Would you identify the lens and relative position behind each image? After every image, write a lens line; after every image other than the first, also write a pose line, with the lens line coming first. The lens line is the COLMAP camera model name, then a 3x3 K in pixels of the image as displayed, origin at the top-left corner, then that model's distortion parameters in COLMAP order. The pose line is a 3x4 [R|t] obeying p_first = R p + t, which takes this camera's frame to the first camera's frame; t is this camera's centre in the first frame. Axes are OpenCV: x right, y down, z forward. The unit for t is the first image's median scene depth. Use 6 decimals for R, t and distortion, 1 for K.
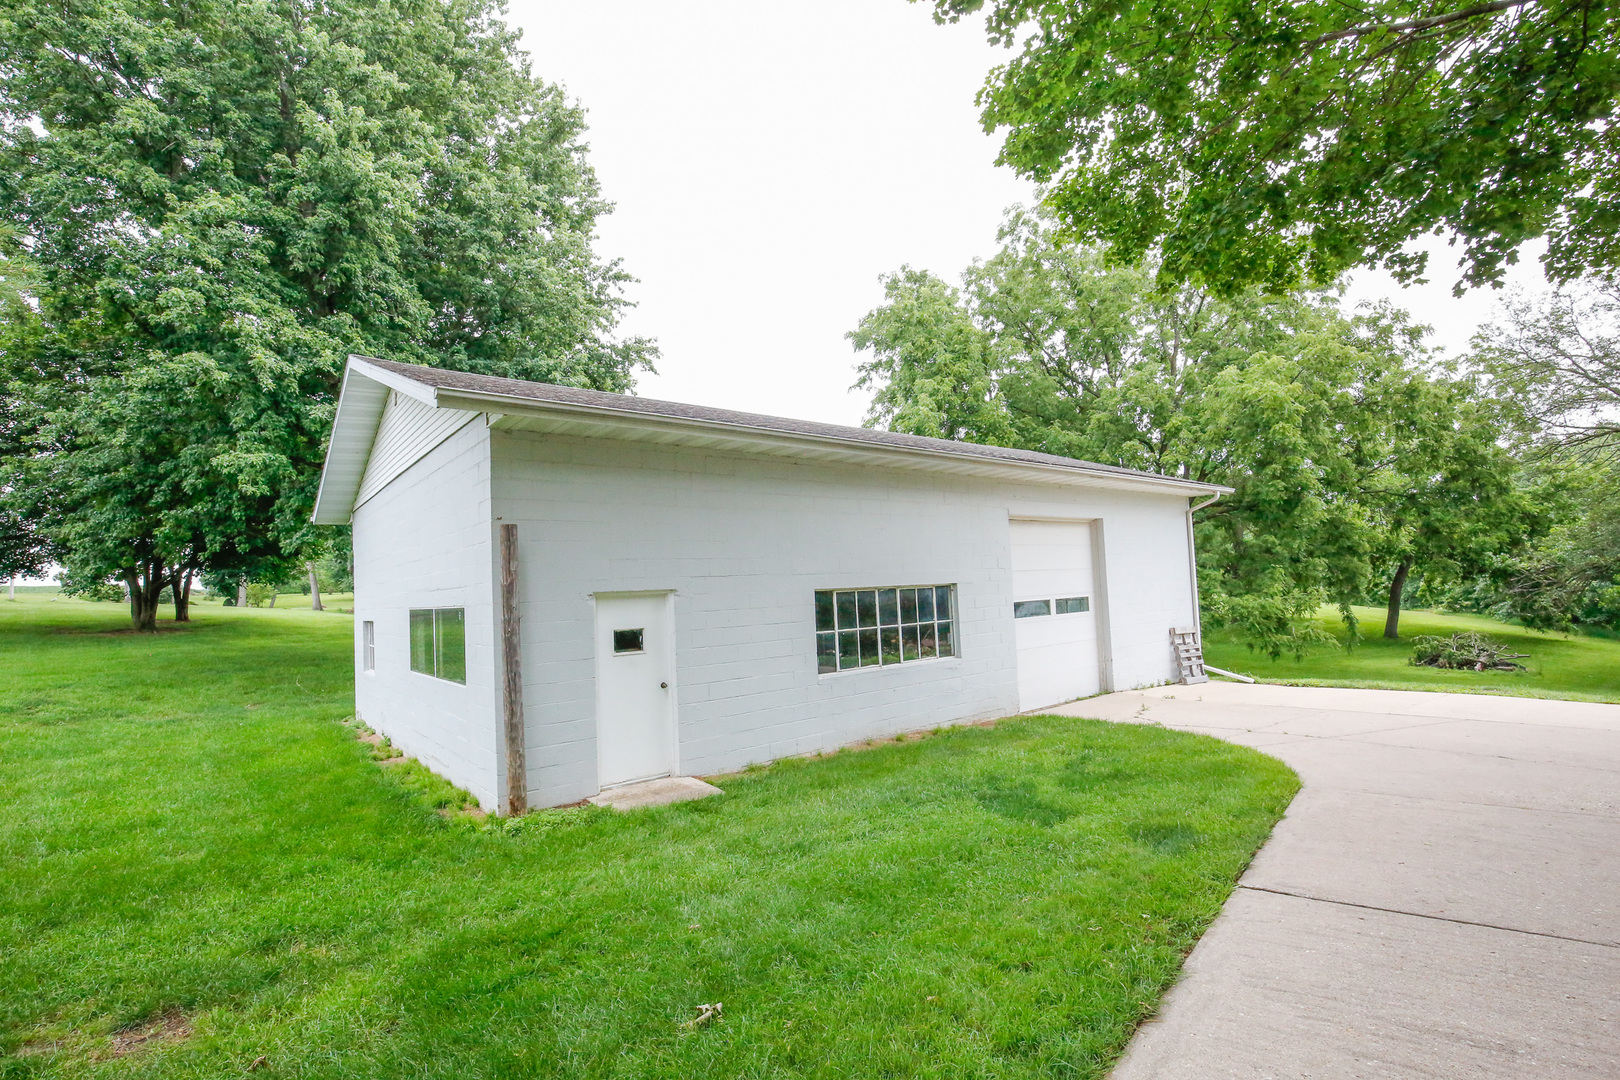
lens RADIAL K [[739.6, 0, 808.3], [0, 739.6, 545.4], [0, 0, 1]] dist [-0.033459, 0.001367]
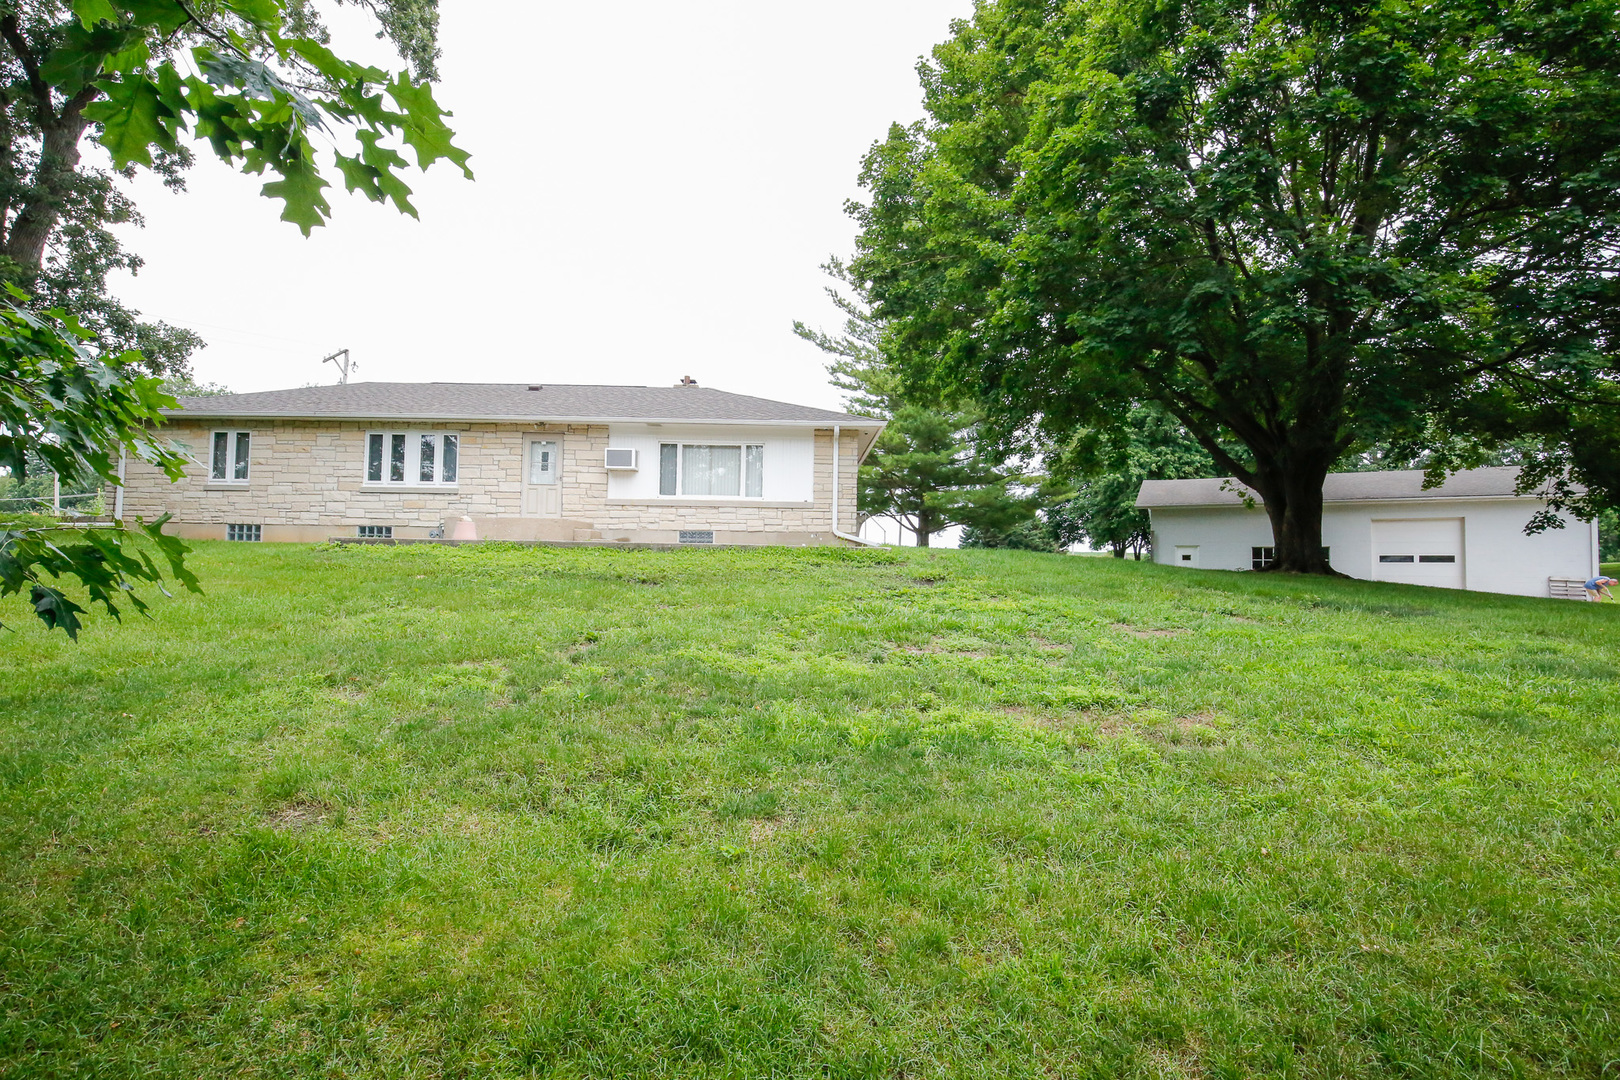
lens RADIAL K [[739.6, 0, 808.3], [0, 739.6, 545.4], [0, 0, 1]] dist [-0.033459, 0.001367]
pose [[0.336463, 0.012814, -0.941610, 1.583959], [0.011951, 0.999769, 0.017876, -0.010583], [0.941621, -0.017267, 0.336232, -1.220841]]
